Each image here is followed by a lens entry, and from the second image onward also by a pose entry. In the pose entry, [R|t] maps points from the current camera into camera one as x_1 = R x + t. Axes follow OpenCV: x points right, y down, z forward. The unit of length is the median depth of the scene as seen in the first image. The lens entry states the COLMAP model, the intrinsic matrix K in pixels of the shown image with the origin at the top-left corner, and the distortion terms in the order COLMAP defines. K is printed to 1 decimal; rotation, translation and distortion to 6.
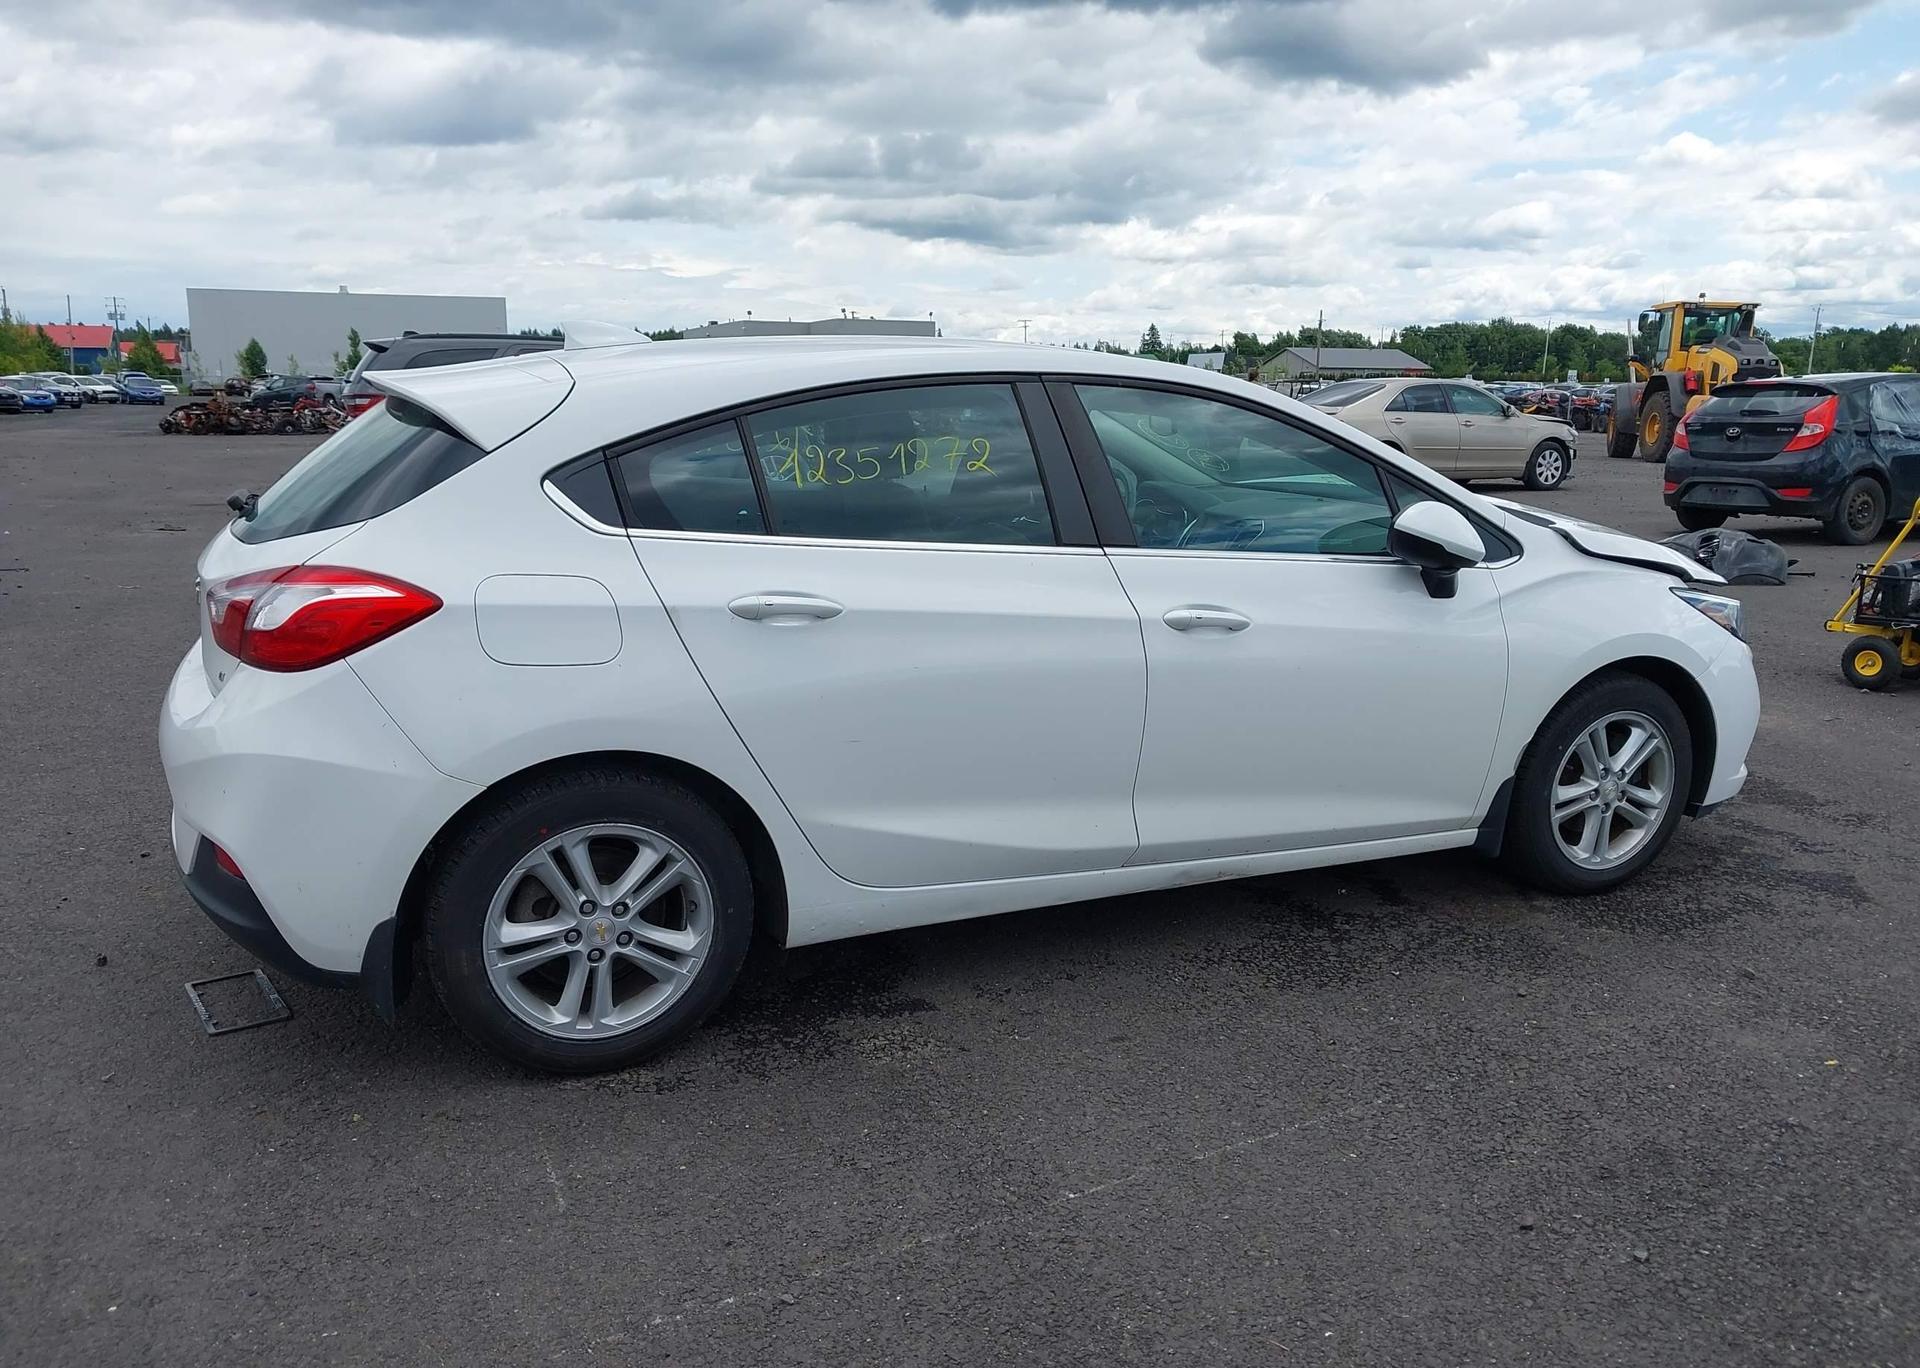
lens RADIAL K [[1529.1, 0, 968.6], [0, 1529.1, 717.2], [0, 0, 1]] dist [0.007341, -0.008104]
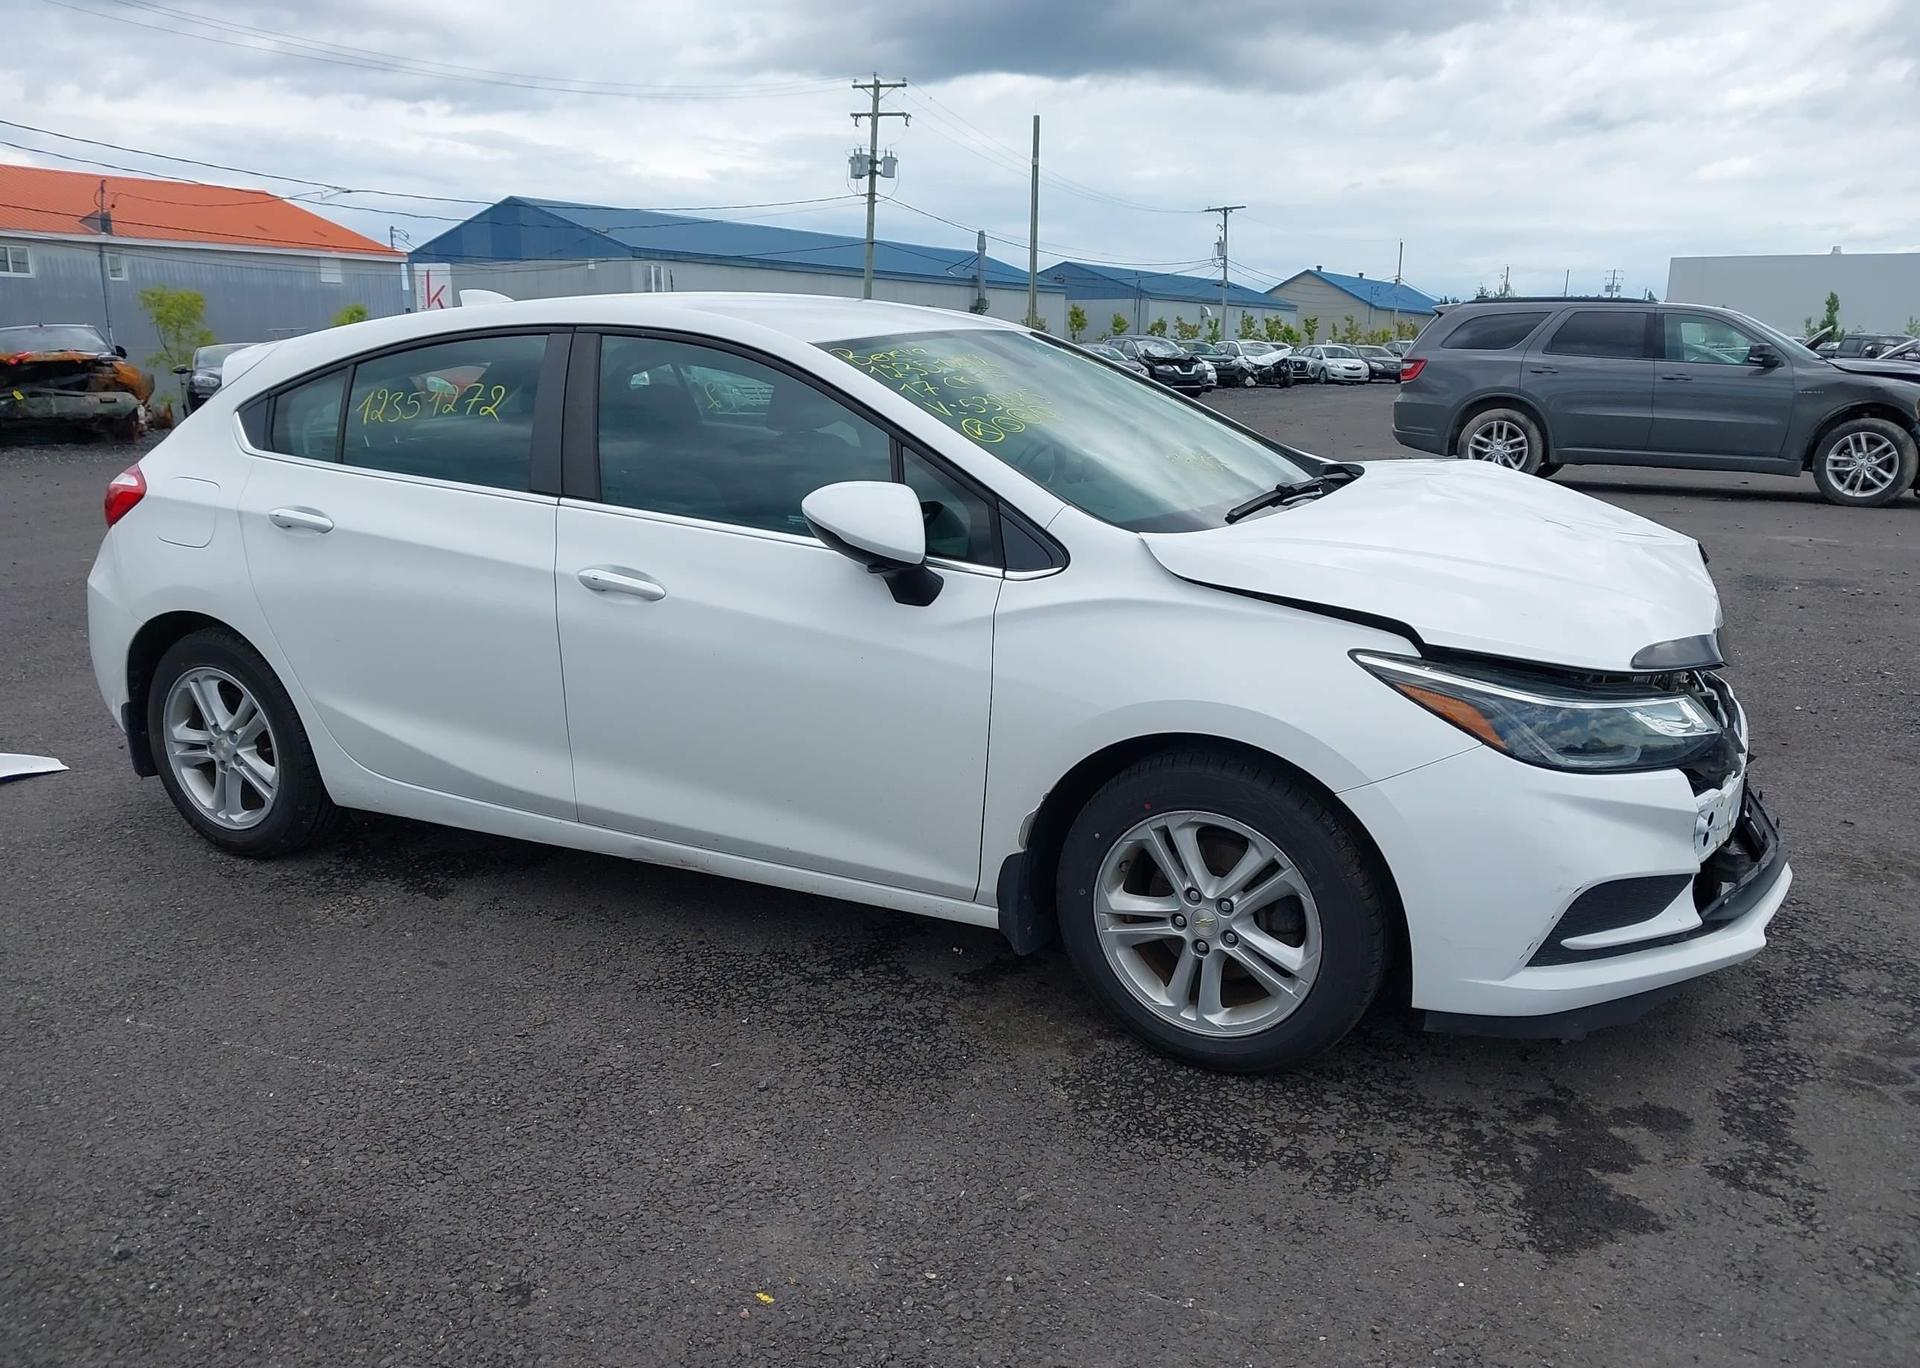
lens RADIAL K [[1584.0, 0, 1007.7], [0, 1584.0, 683.3], [0, 0, 1]] dist [0.013079, -0.000282]
pose [[0.606107, 0.160927, -0.778933, 1.035718], [-0.168721, 0.983045, 0.071810, -0.109069], [0.777282, 0.087898, 0.622982, 0.548880]]
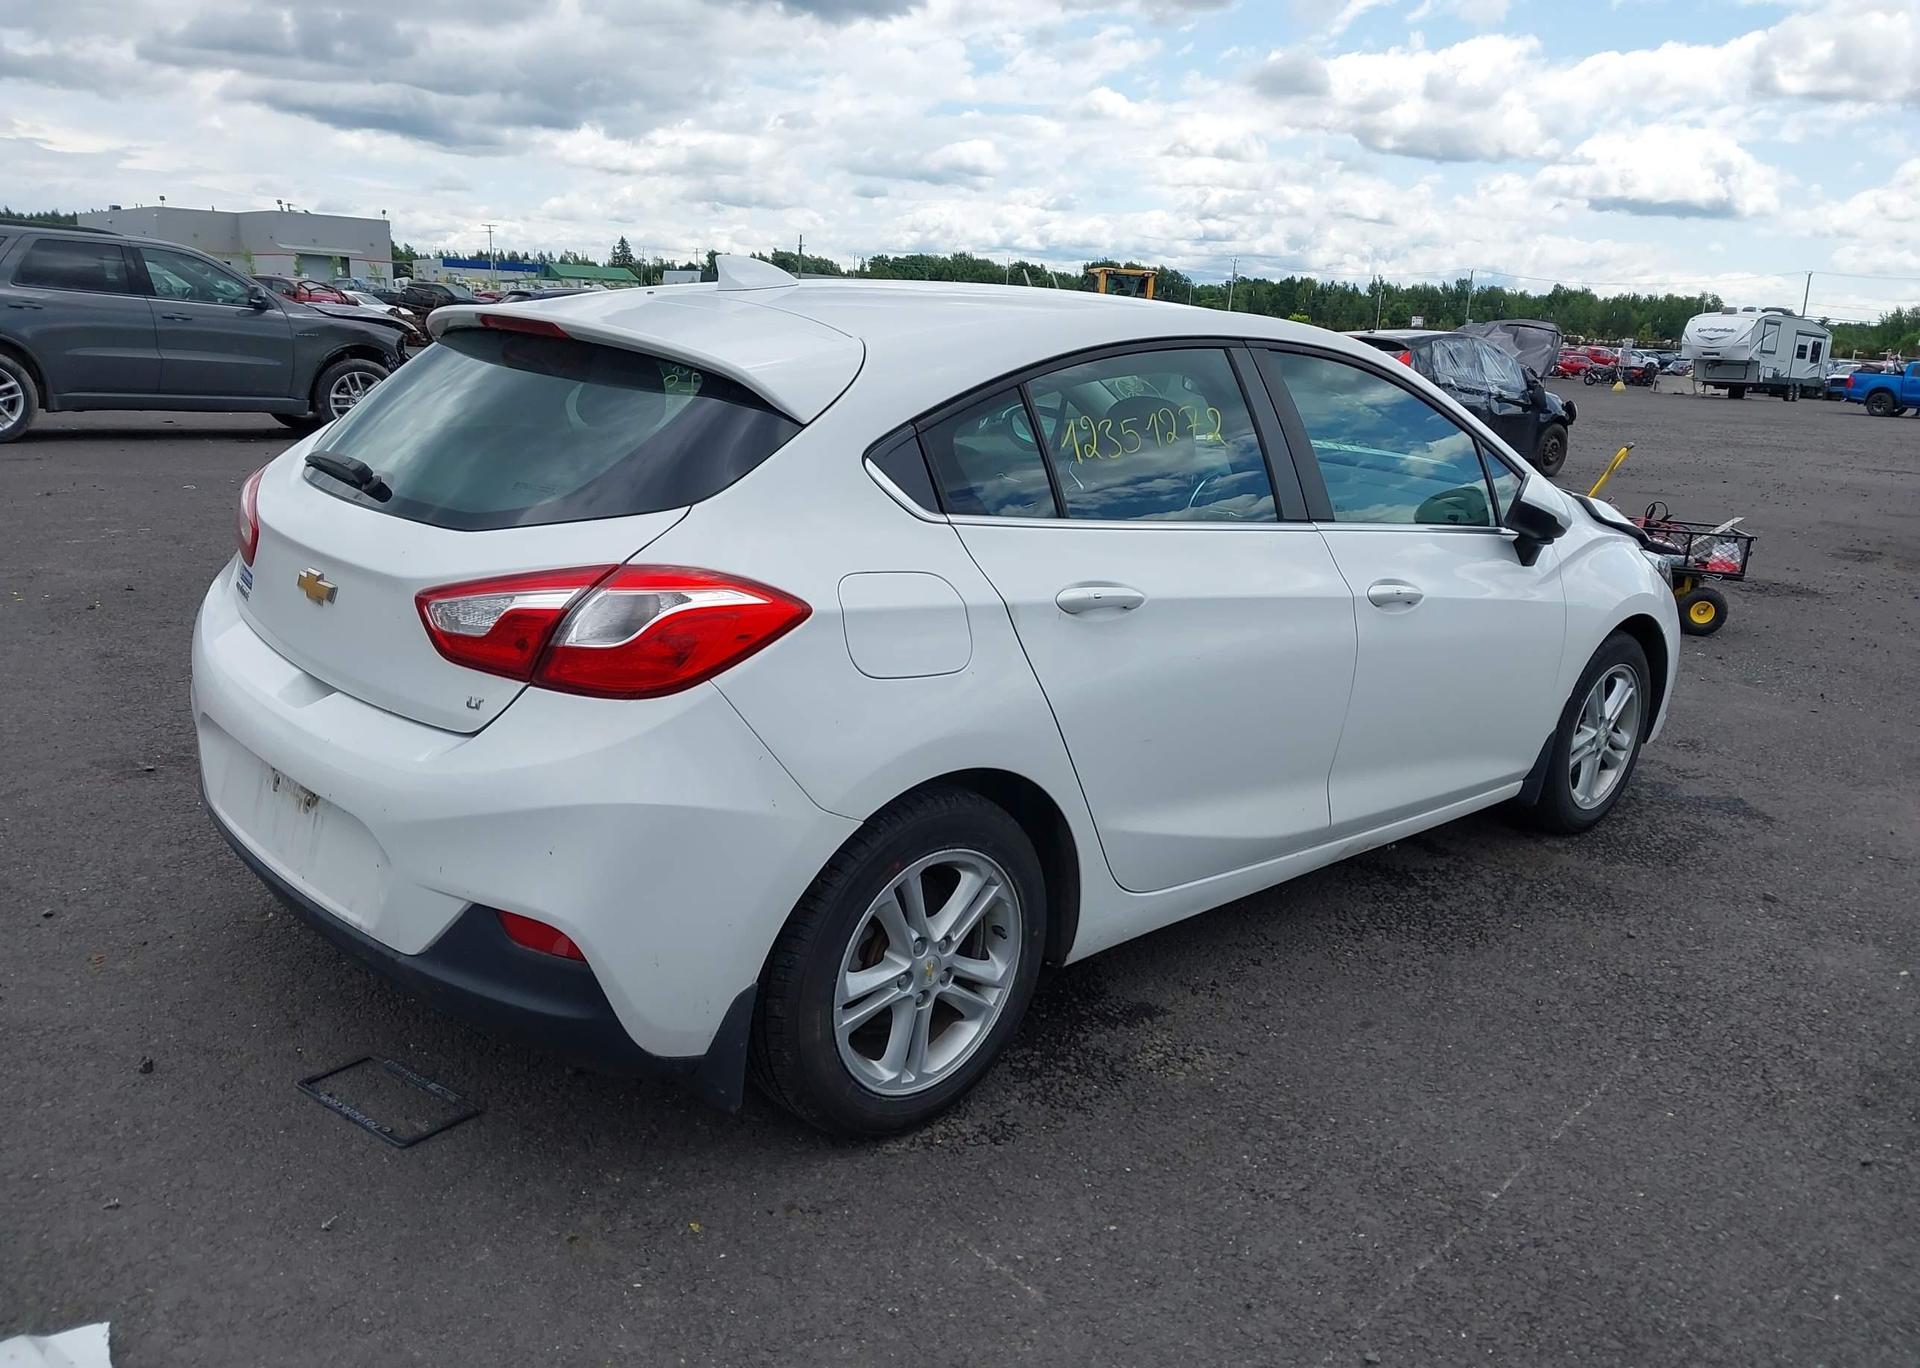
lens RADIAL K [[1544.2, 0, 978.3], [0, 1544.2, 673.0], [0, 0, 1]] dist [0.003370, -0.001723]
pose [[0.940717, -0.036892, 0.337179, -0.421272], [0.030005, 0.999221, 0.025616, -0.045042], [-0.337861, -0.013981, 0.941092, 0.129467]]
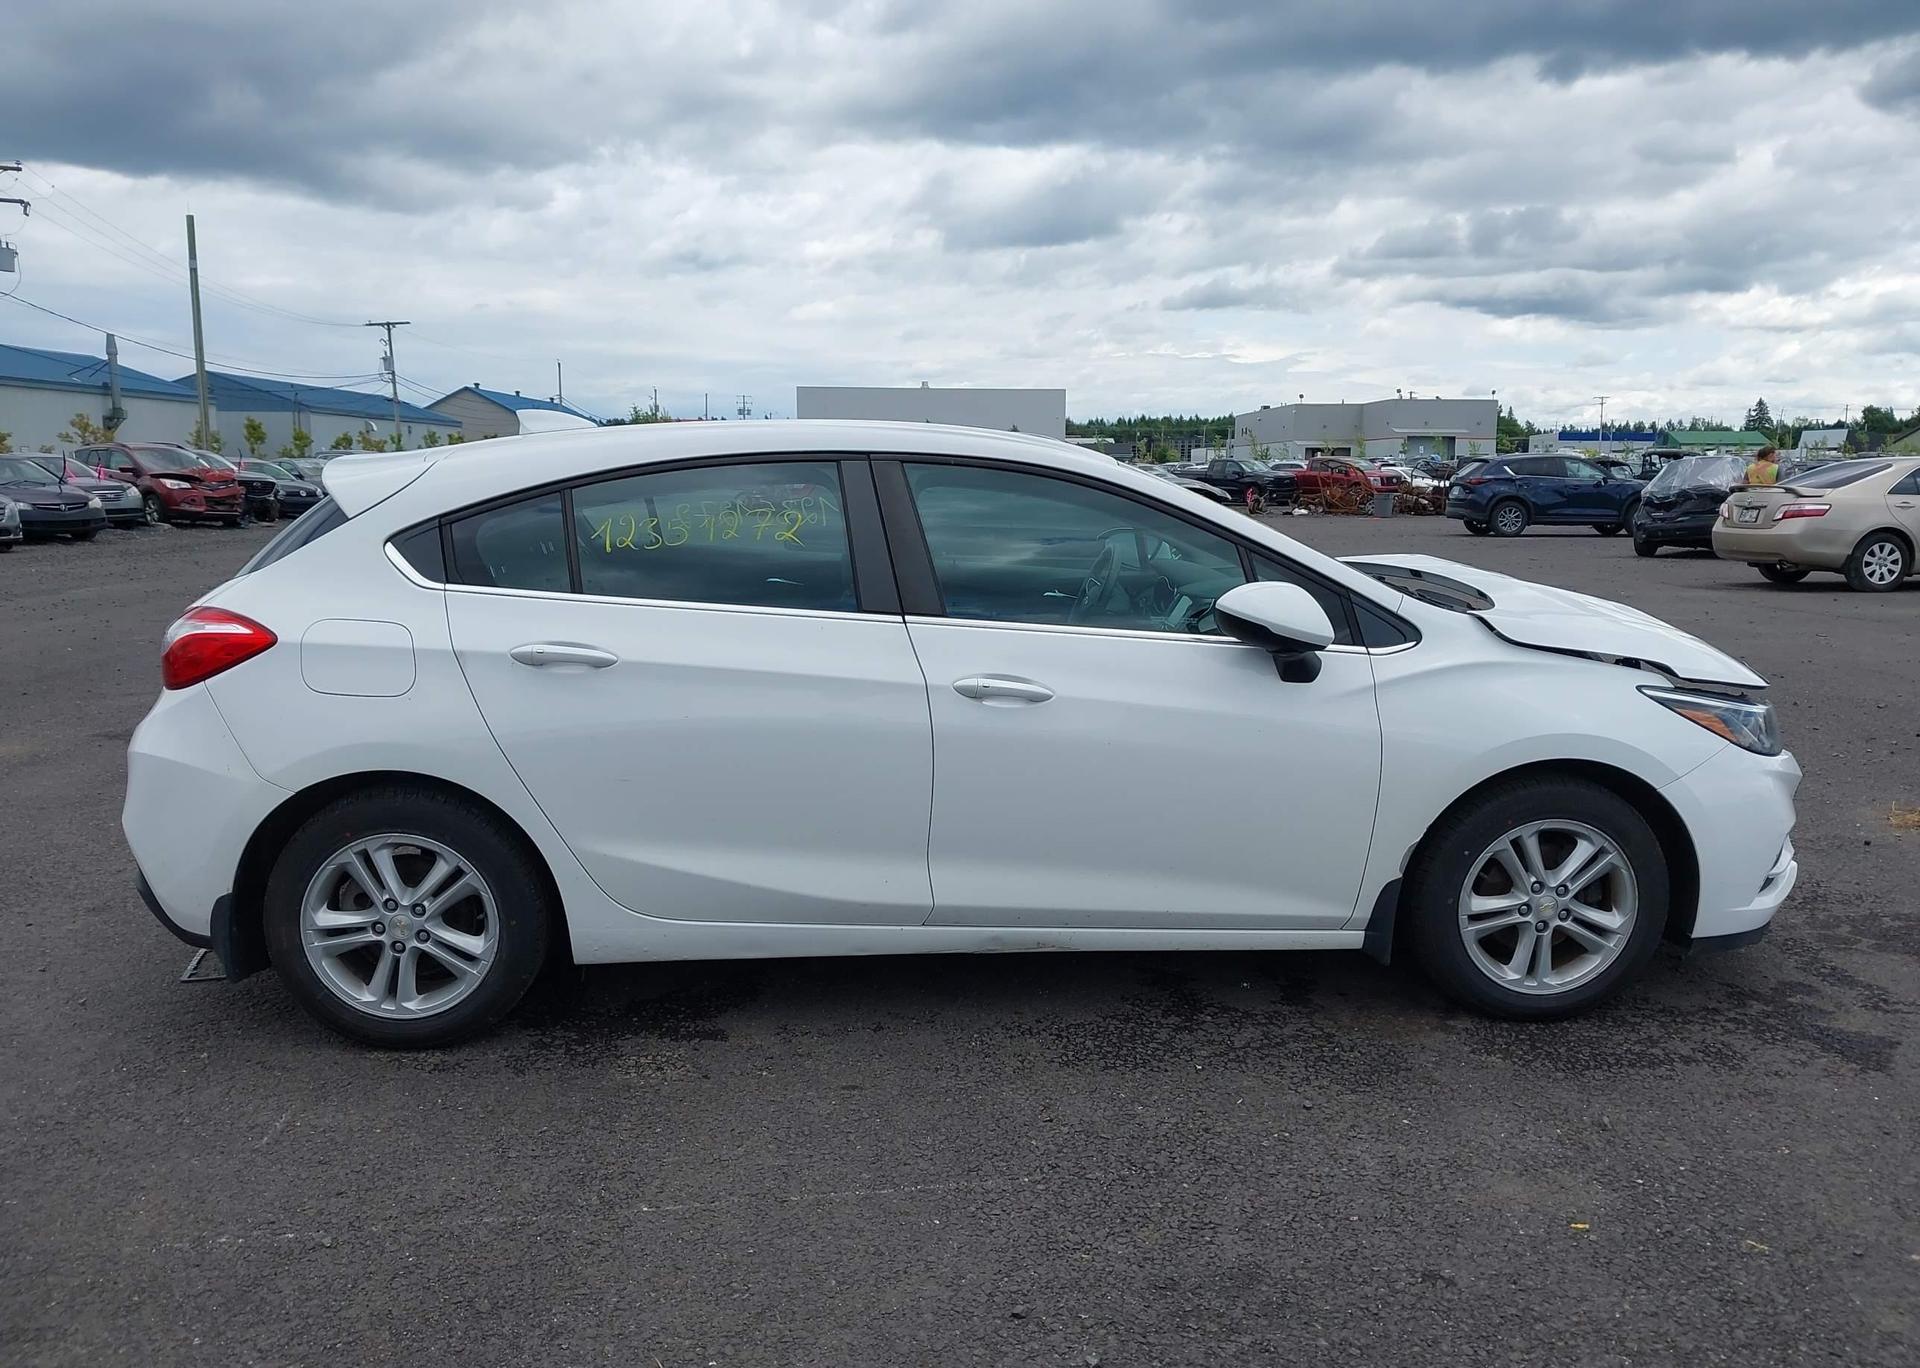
lens RADIAL K [[1529.1, 0, 968.6], [0, 1529.1, 717.2], [0, 0, 1]] dist [0.007341, -0.008104]
pose [[0.935779, 0.054284, -0.348383, 0.466044], [-0.072350, 0.996615, -0.039048, -0.003946], [0.345084, 0.061746, 0.936539, 0.038367]]
